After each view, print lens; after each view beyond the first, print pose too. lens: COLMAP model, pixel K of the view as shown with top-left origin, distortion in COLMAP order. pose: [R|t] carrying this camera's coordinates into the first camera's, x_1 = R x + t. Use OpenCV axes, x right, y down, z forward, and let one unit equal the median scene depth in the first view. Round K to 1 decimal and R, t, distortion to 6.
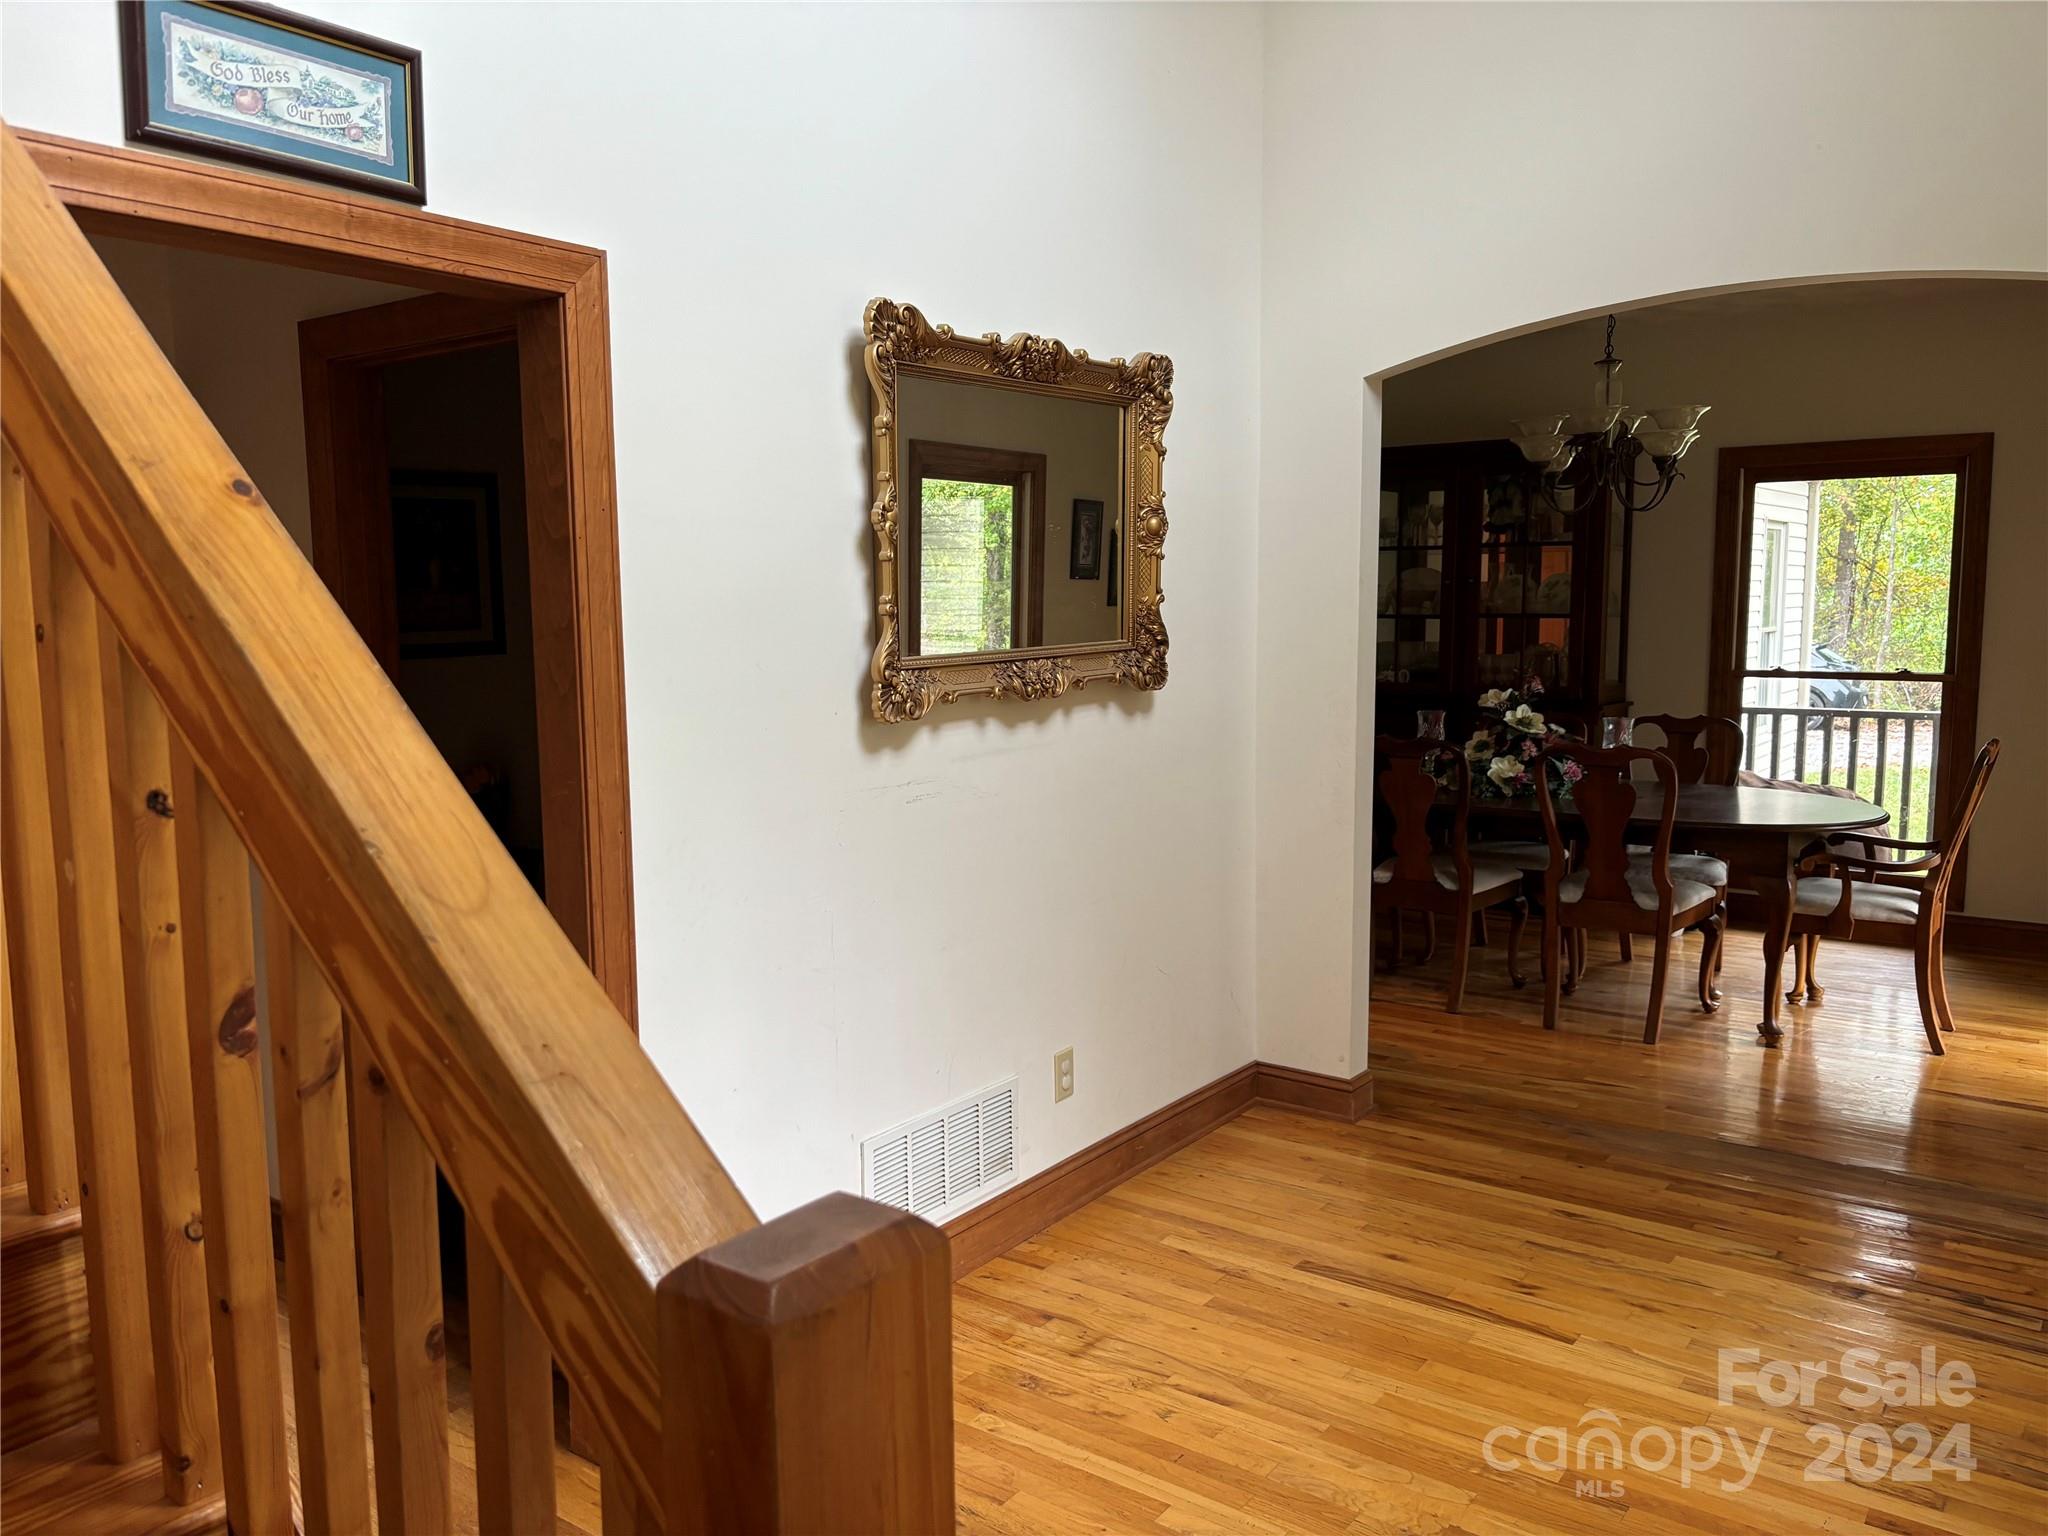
lens RADIAL K [[1549.7, 0, 1036.3], [0, 1549.7, 776.5], [0, 0, 1]] dist [0.043004, -0.060984]
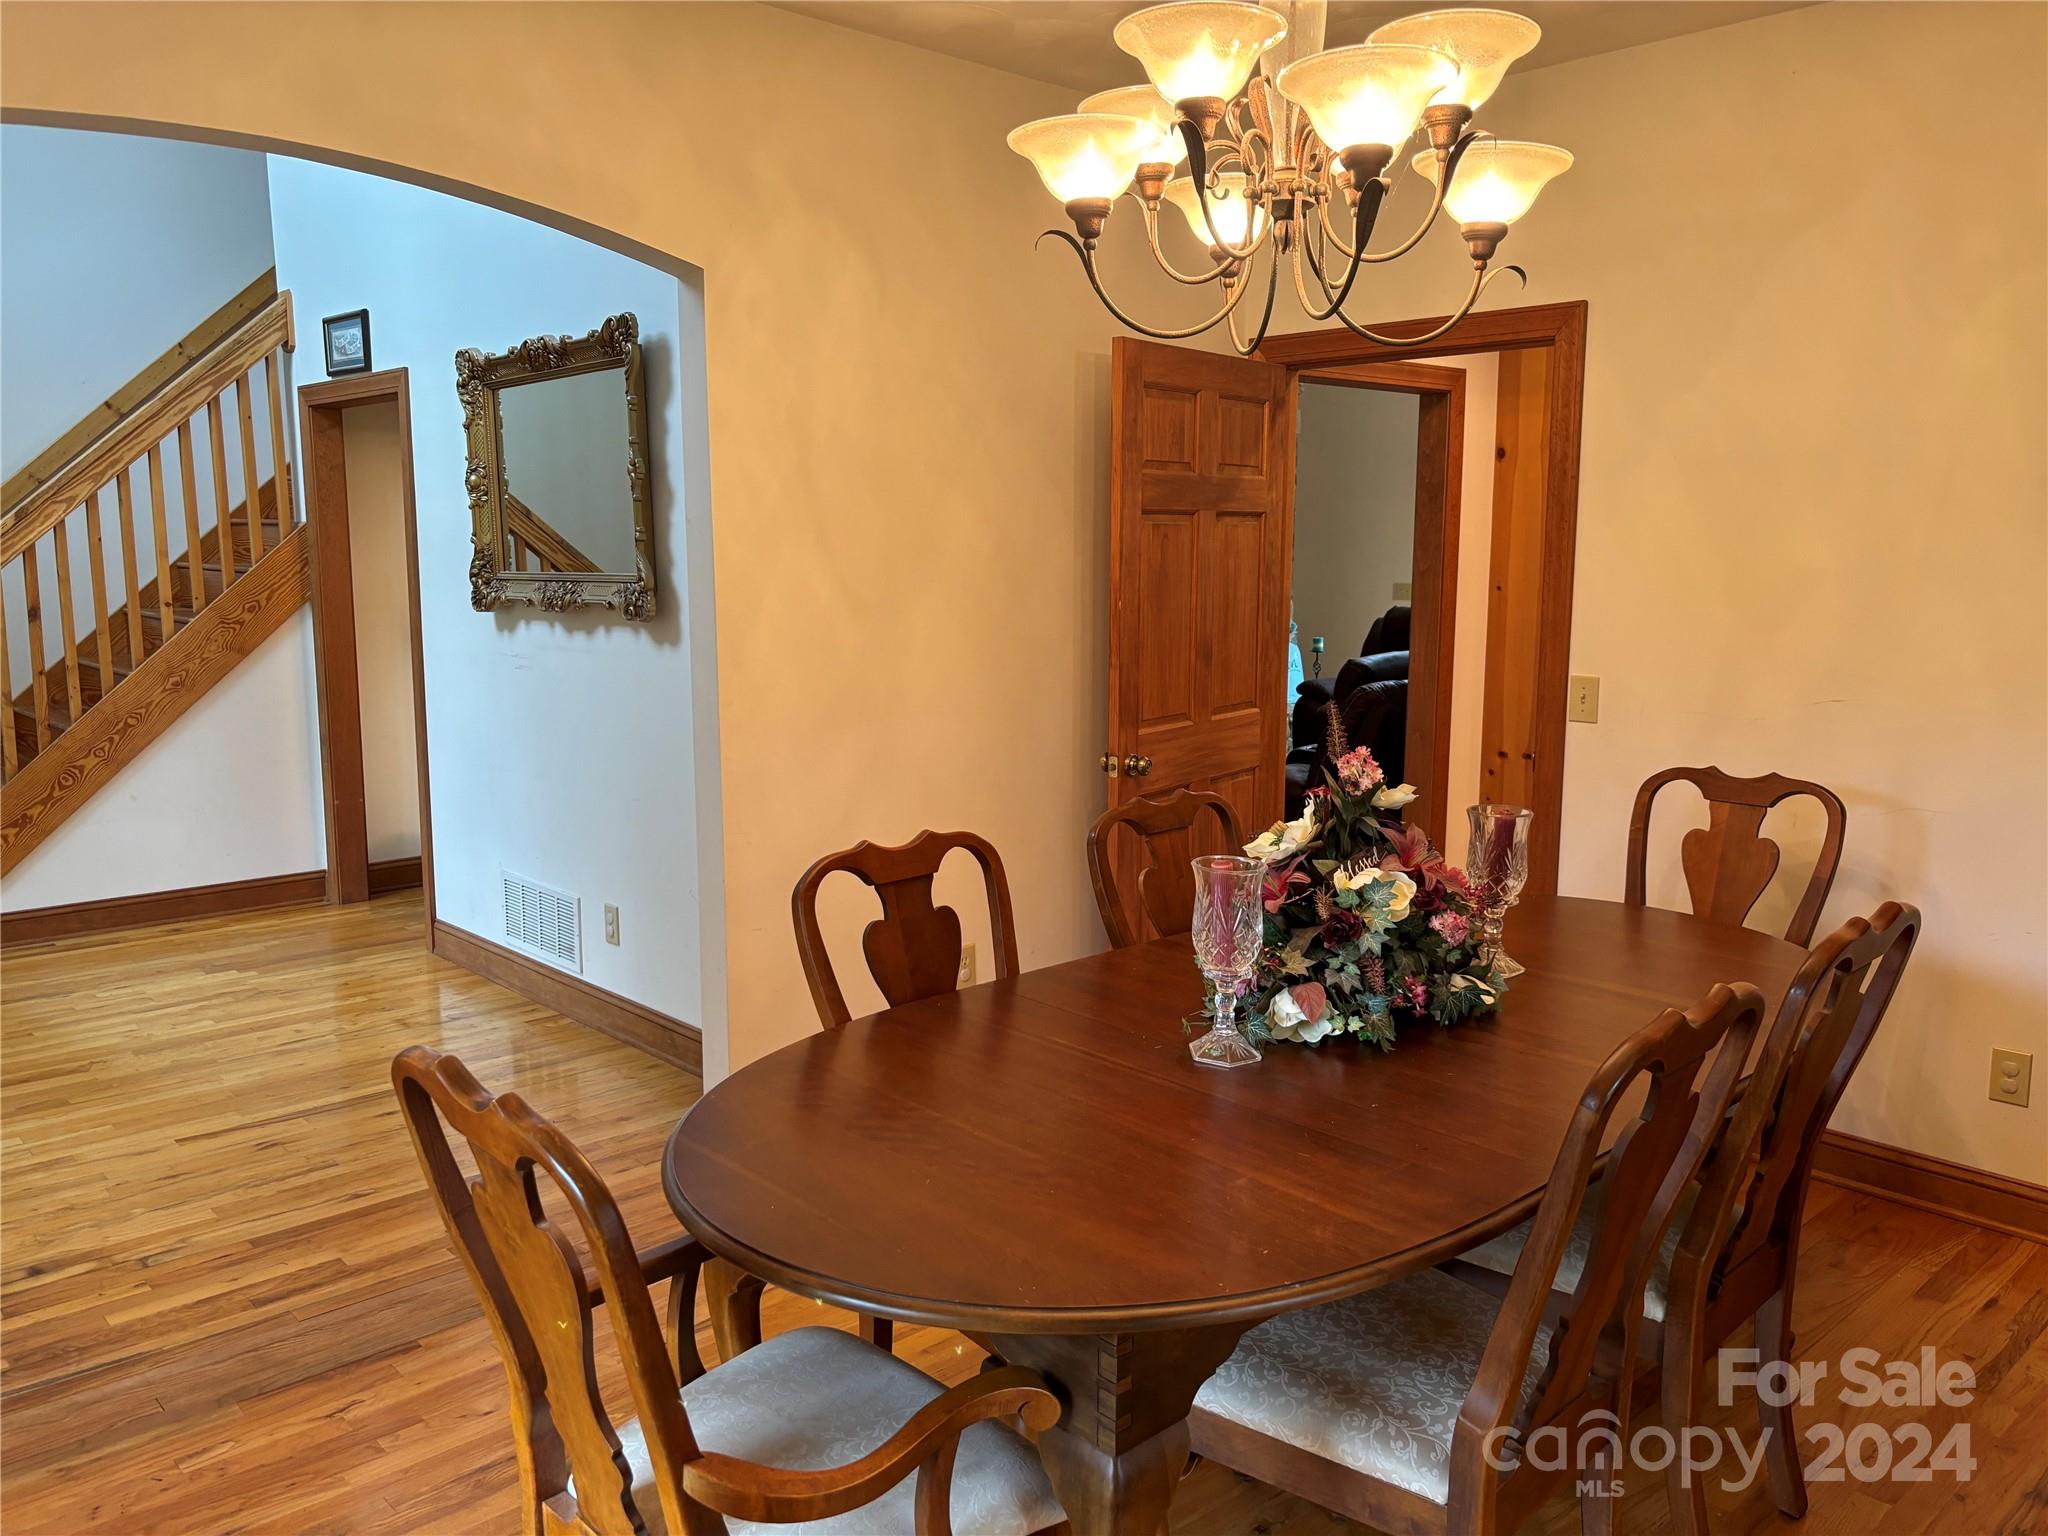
lens RADIAL K [[1549.7, 0, 1011.8], [0, 1549.7, 767.8], [0, 0, 1]] dist [0.043004, -0.060984]
pose [[-0.189699, 0.148378, -0.970566, 1.357670], [-0.122973, 0.977141, 0.173418, -0.217884], [0.974111, 0.152250, -0.167116, 1.784444]]
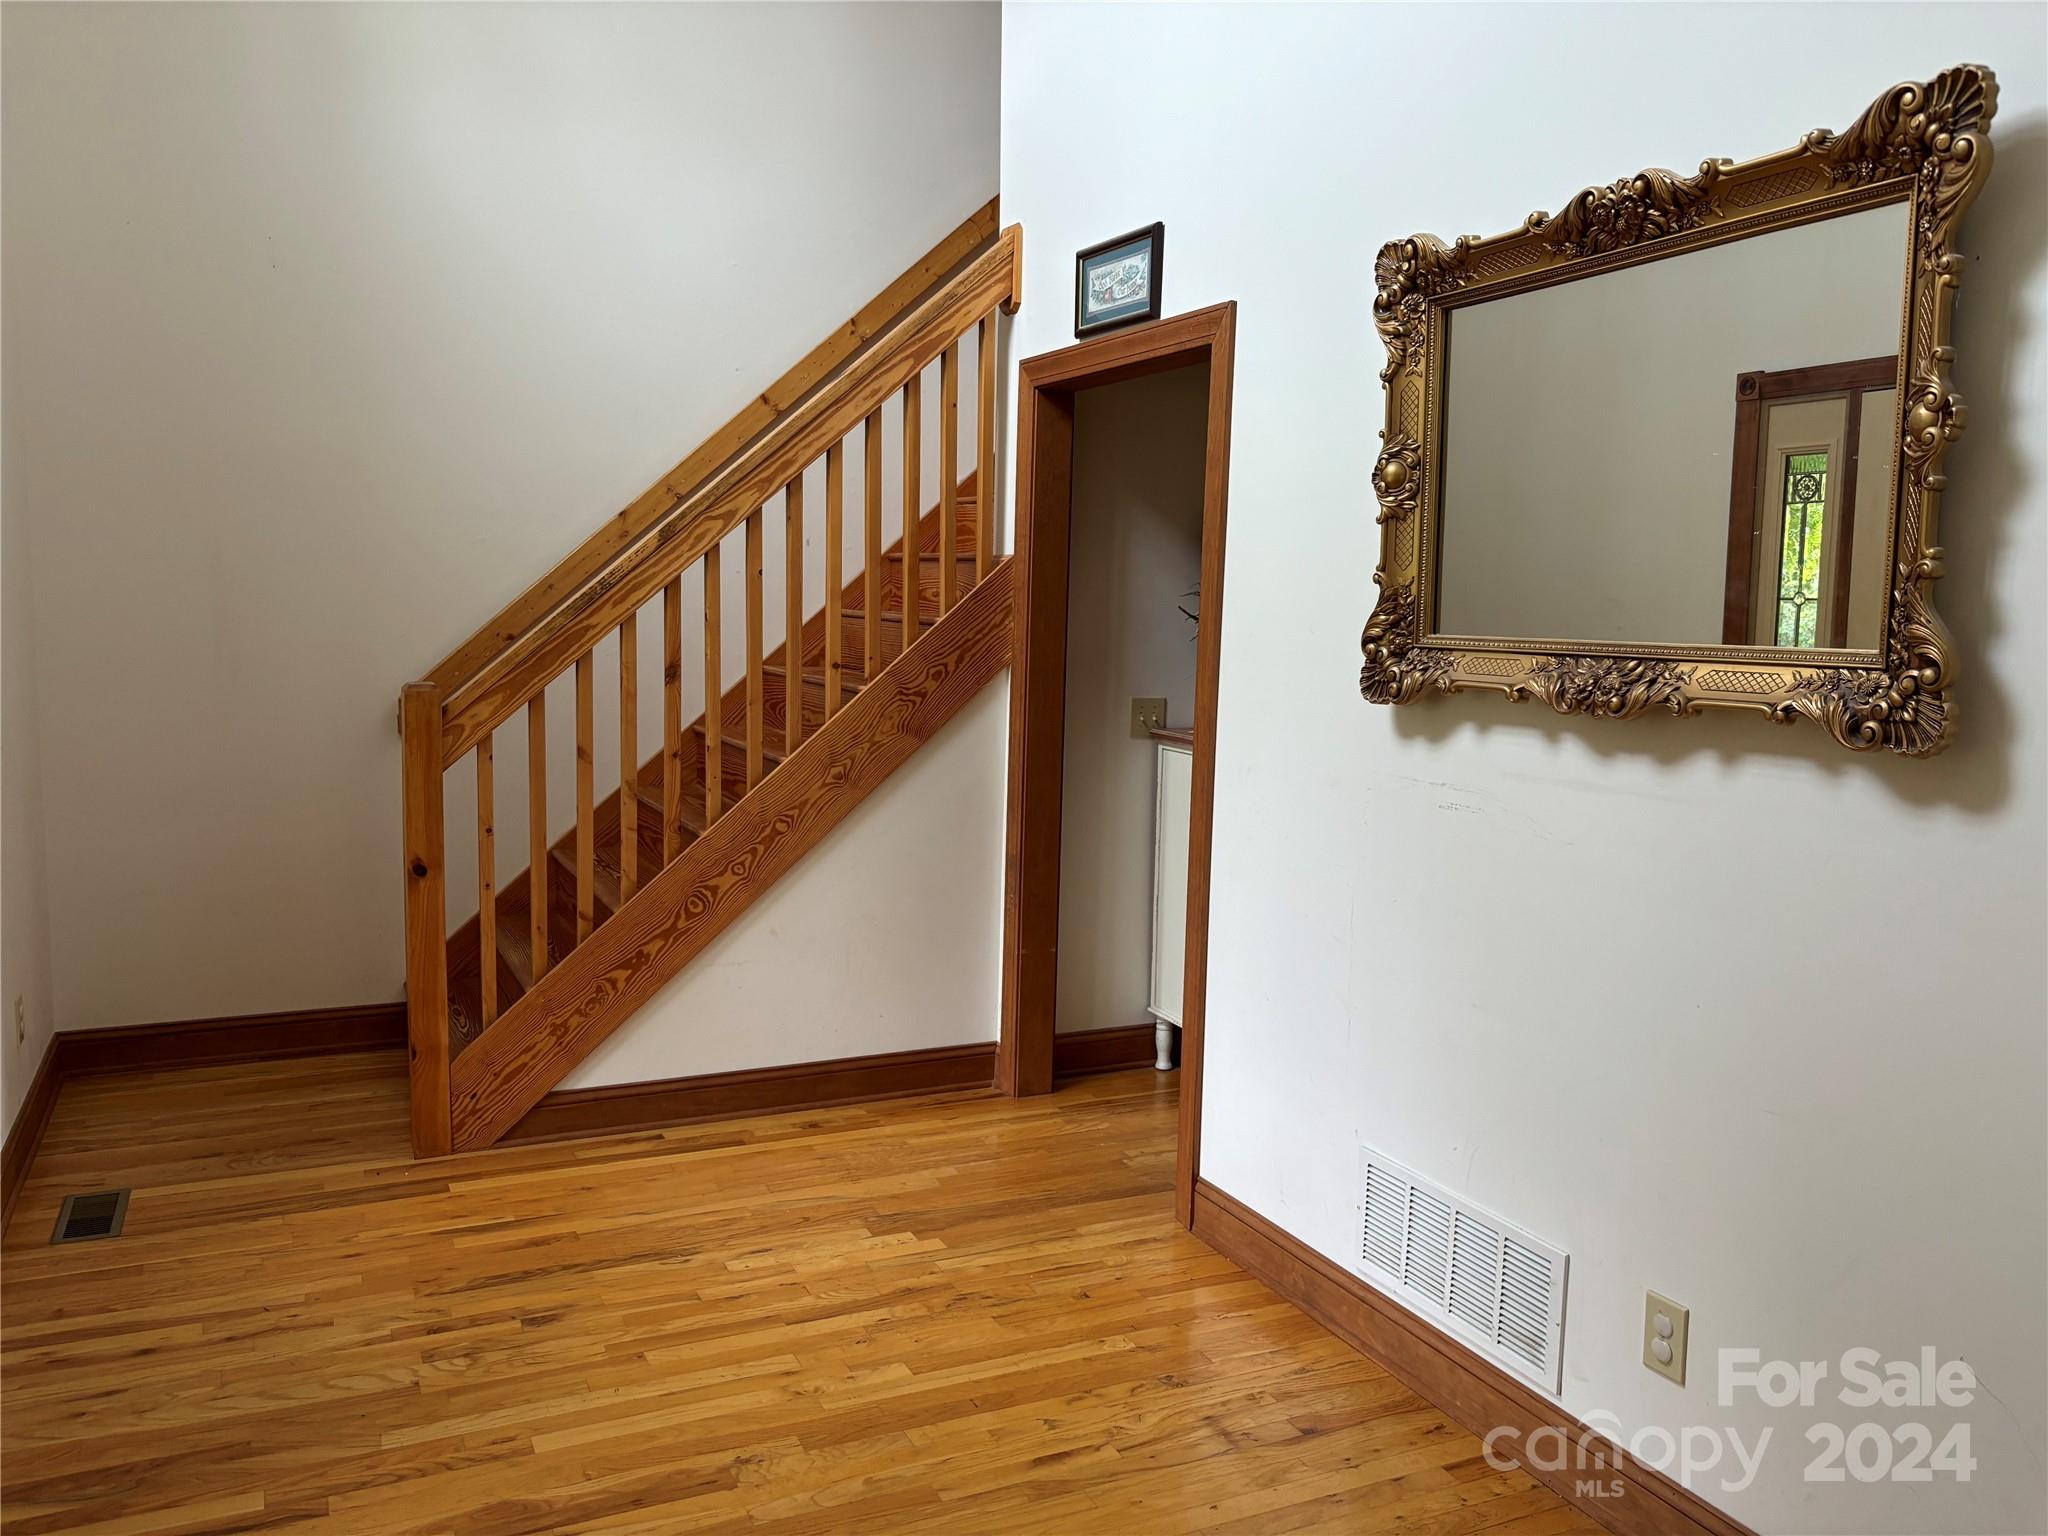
lens RADIAL K [[1549.7, 0, 992.8], [0, 1549.7, 773.6], [0, 0, 1]] dist [0.043004, -0.060984]
pose [[-0.486557, 0.096642, -0.868287, 0.799060], [-0.129073, 0.975005, 0.180848, -0.126797], [0.864061, 0.200065, -0.461922, 1.203974]]
